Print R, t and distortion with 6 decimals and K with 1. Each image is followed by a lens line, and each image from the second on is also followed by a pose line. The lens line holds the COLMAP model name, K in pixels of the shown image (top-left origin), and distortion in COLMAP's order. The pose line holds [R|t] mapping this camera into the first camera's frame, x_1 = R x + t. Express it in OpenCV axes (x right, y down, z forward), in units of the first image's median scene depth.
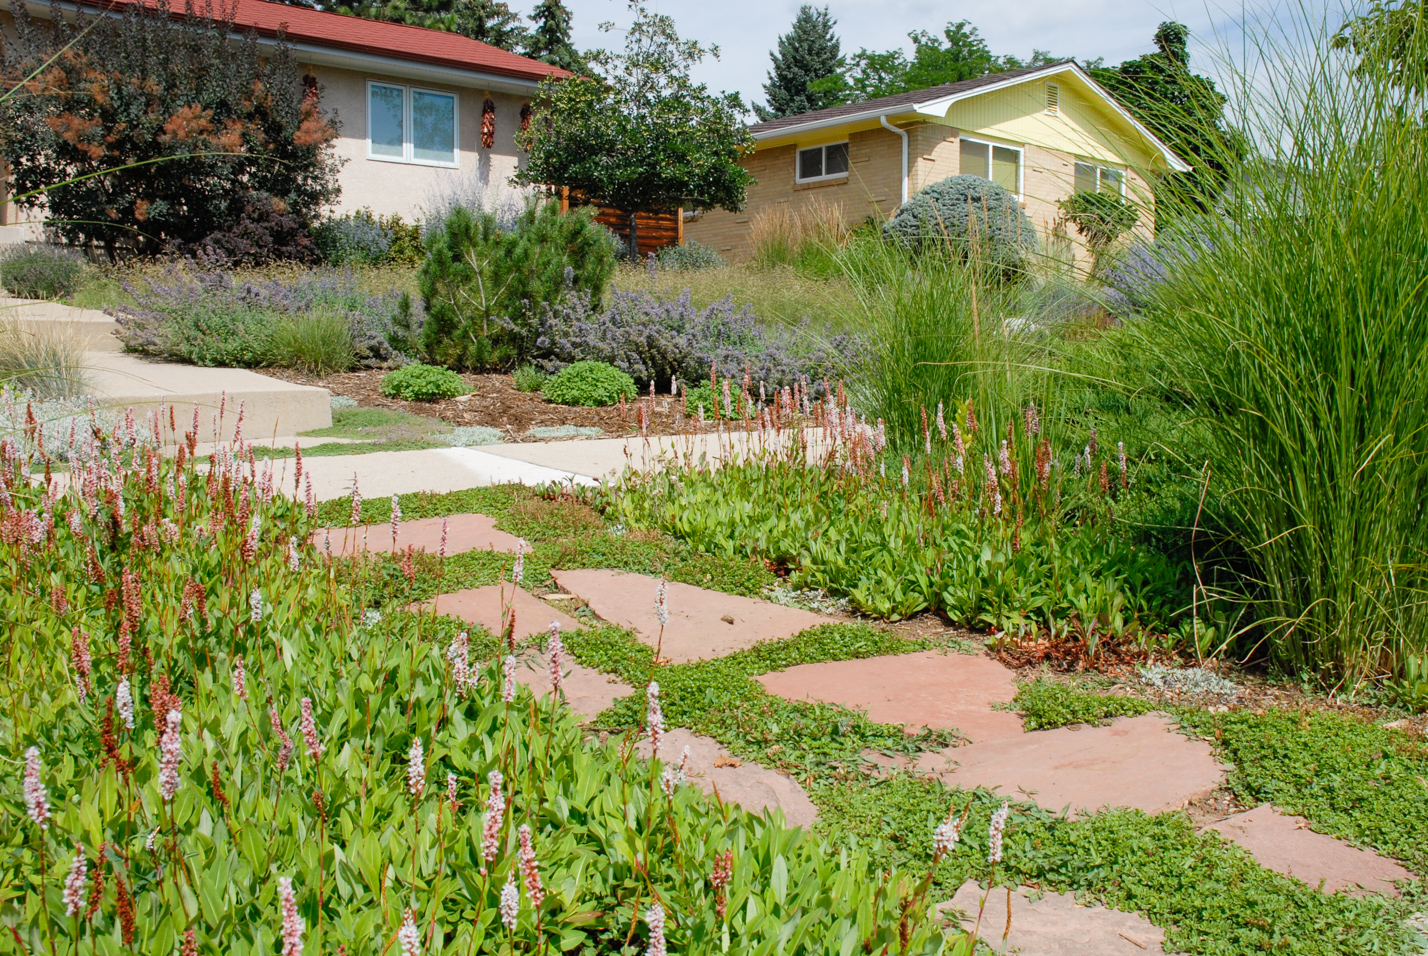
lens RADIAL K [[1186.8, 0, 747.7], [0, 1186.8, 492.5], [0, 0, 1]] dist [-0.173515, 0.202505]
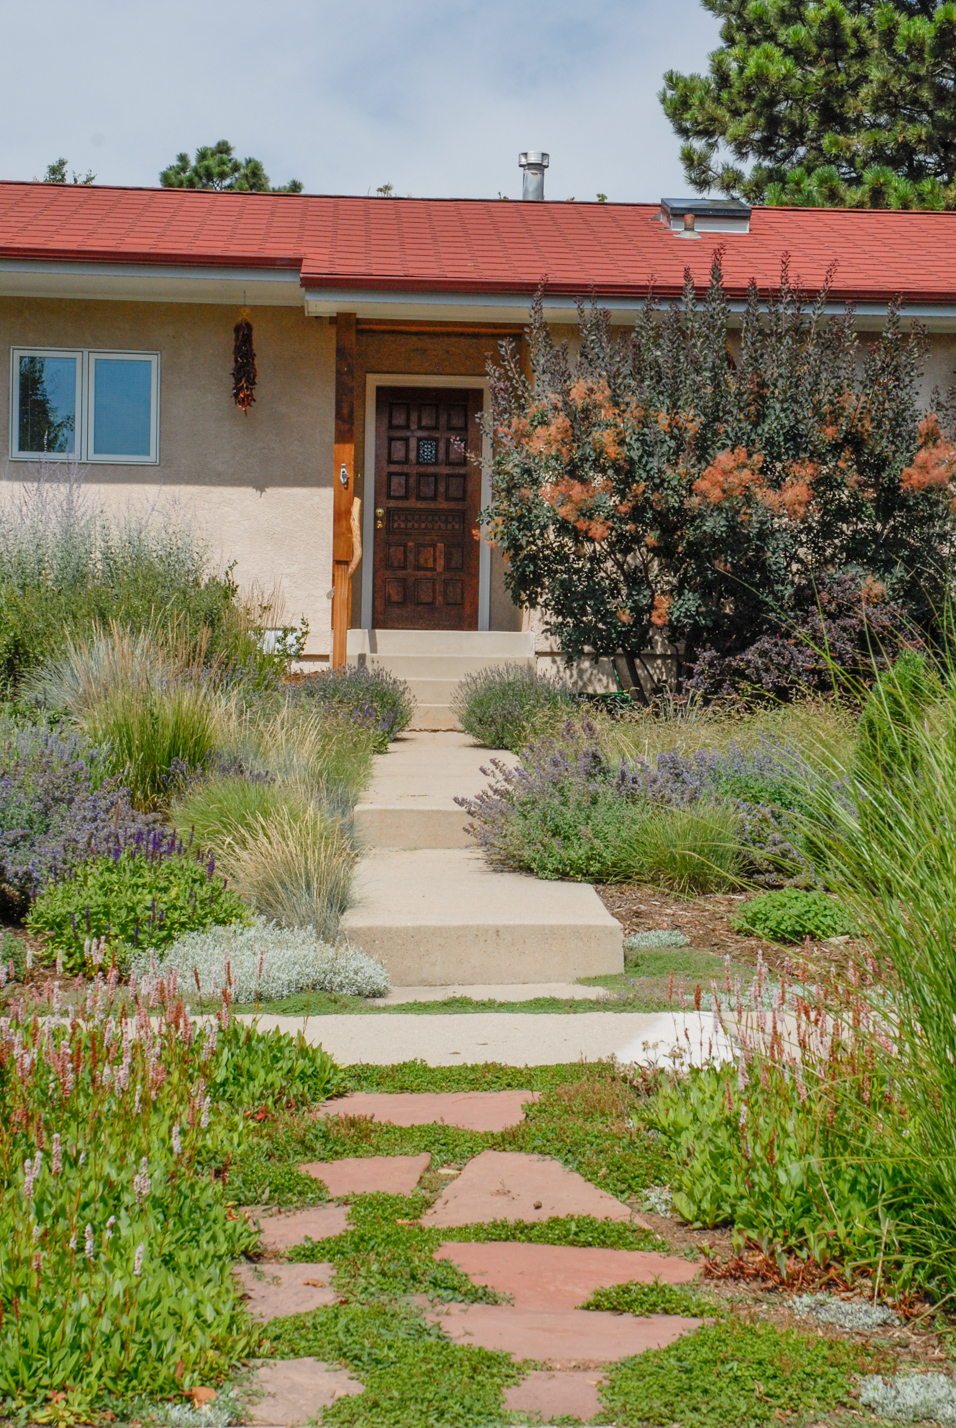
lens RADIAL K [[2352.9, 0, 469.1], [0, 2352.9, 839.1], [0, 0, 1]] dist [0.022681, 0.290617]
pose [[0.796399, 0.018736, -0.604481, 0.195816], [-0.078405, 0.994283, -0.072481, -0.009078], [0.599667, 0.105118, 0.793315, -0.119459]]
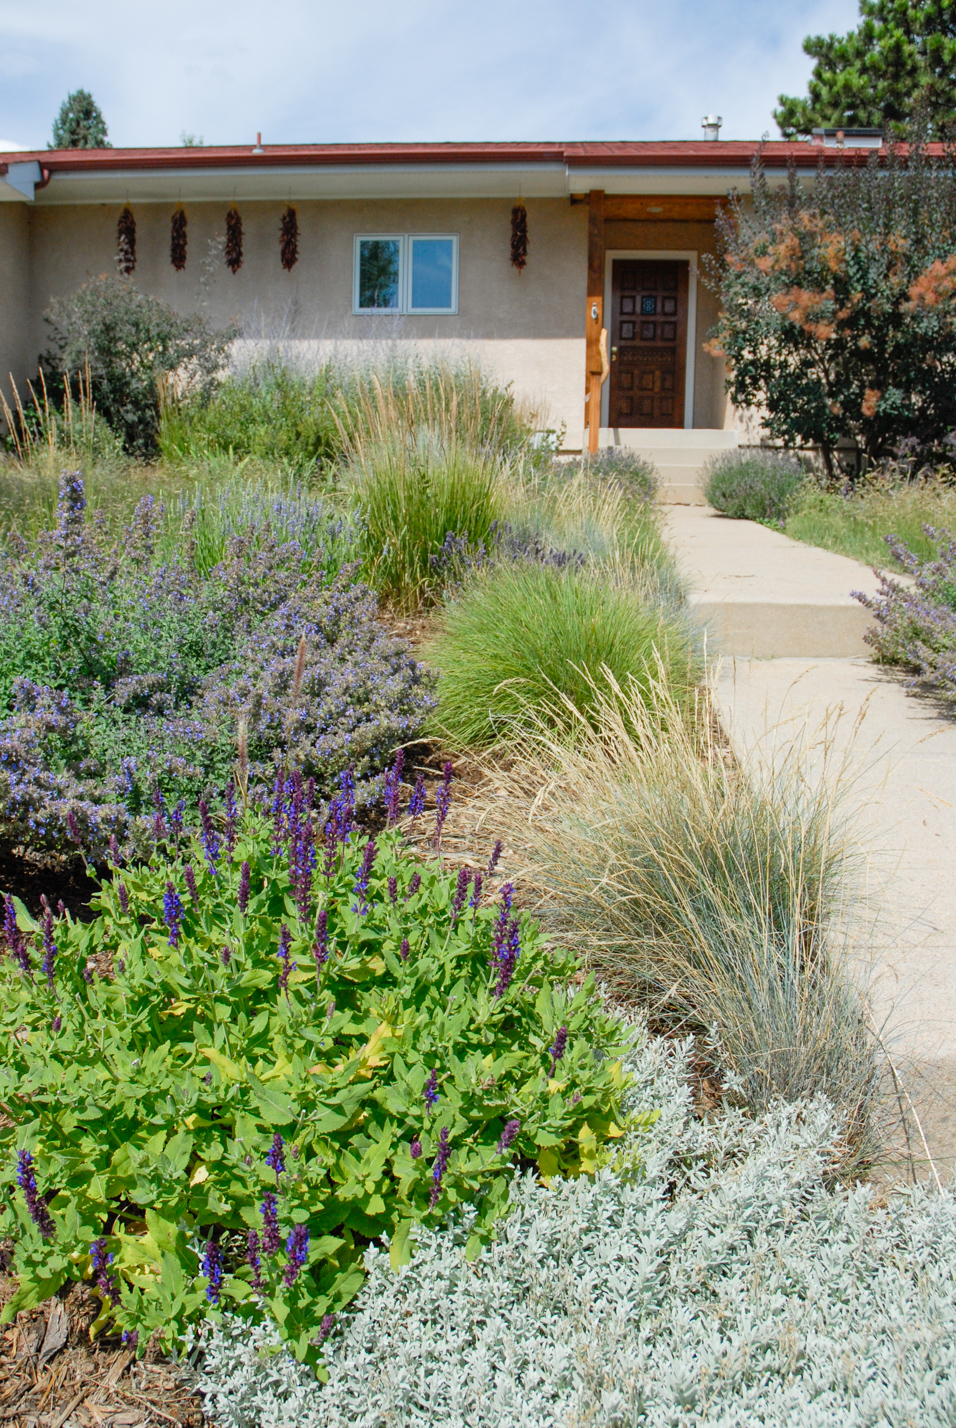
lens RADIAL K [[1186.8, 0, 477.2], [0, 1186.8, 669.7], [0, 0, 1]] dist [-0.173515, 0.202505]
pose [[0.716075, 0.081792, -0.693215, -0.155567], [-0.087945, 0.995769, 0.026645, -0.061060], [0.692461, 0.041885, 0.720238, 0.246675]]
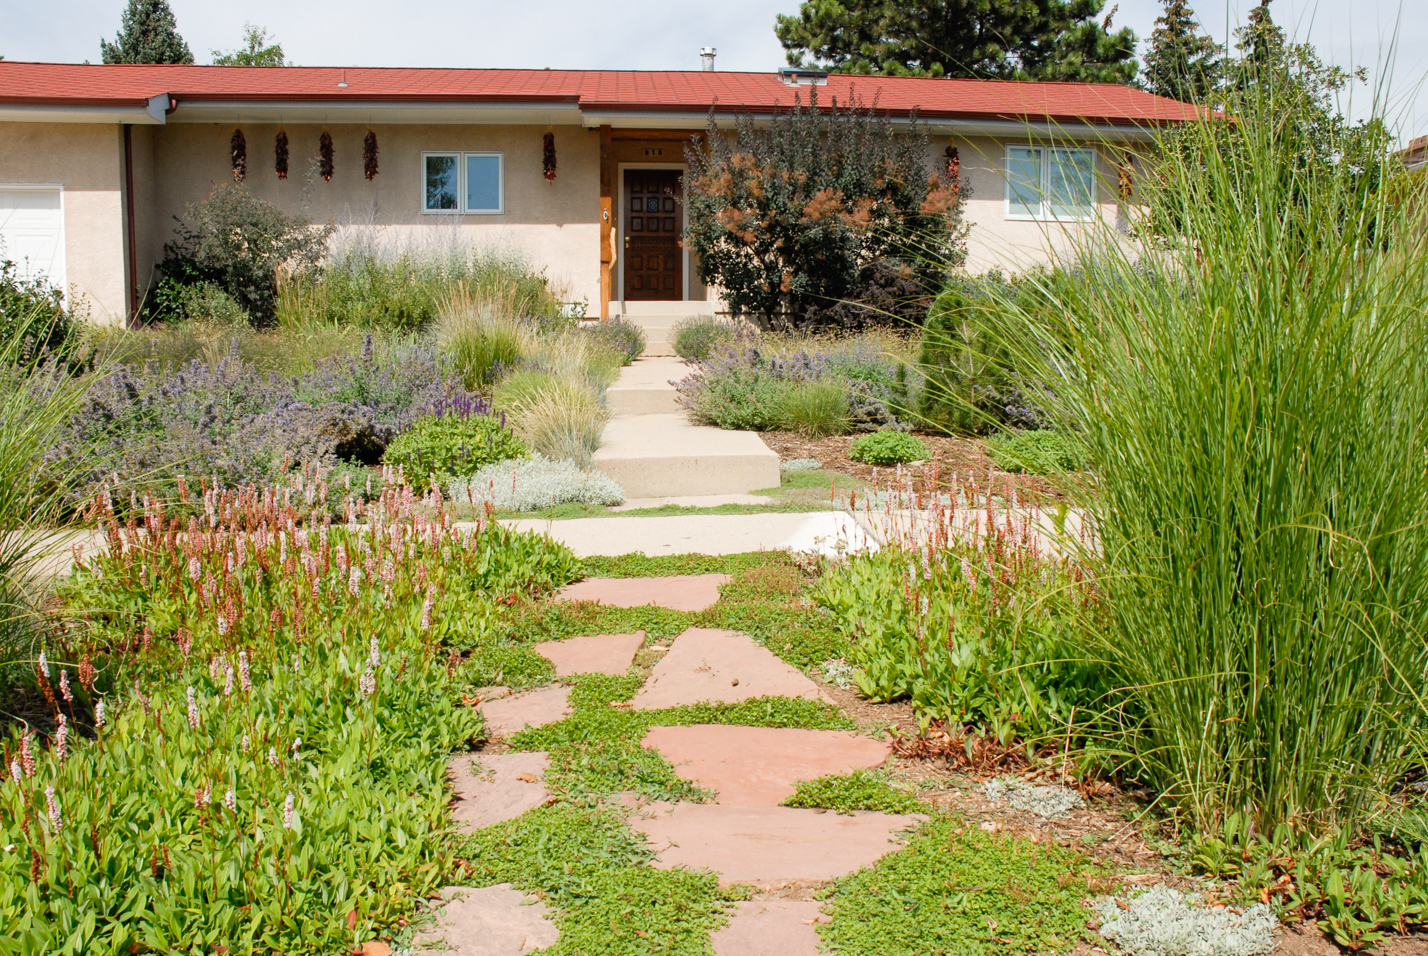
lens RADIAL K [[1184.9, 0, 705.9], [0, 1184.9, 513.1], [0, 0, 1]] dist [-0.151291, 0.120610]
pose [[0.809008, 0.047713, -0.585858, 0.108268], [-0.059176, 0.998247, -0.000418, -0.009685], [0.584812, 0.035007, 0.810413, -0.000281]]
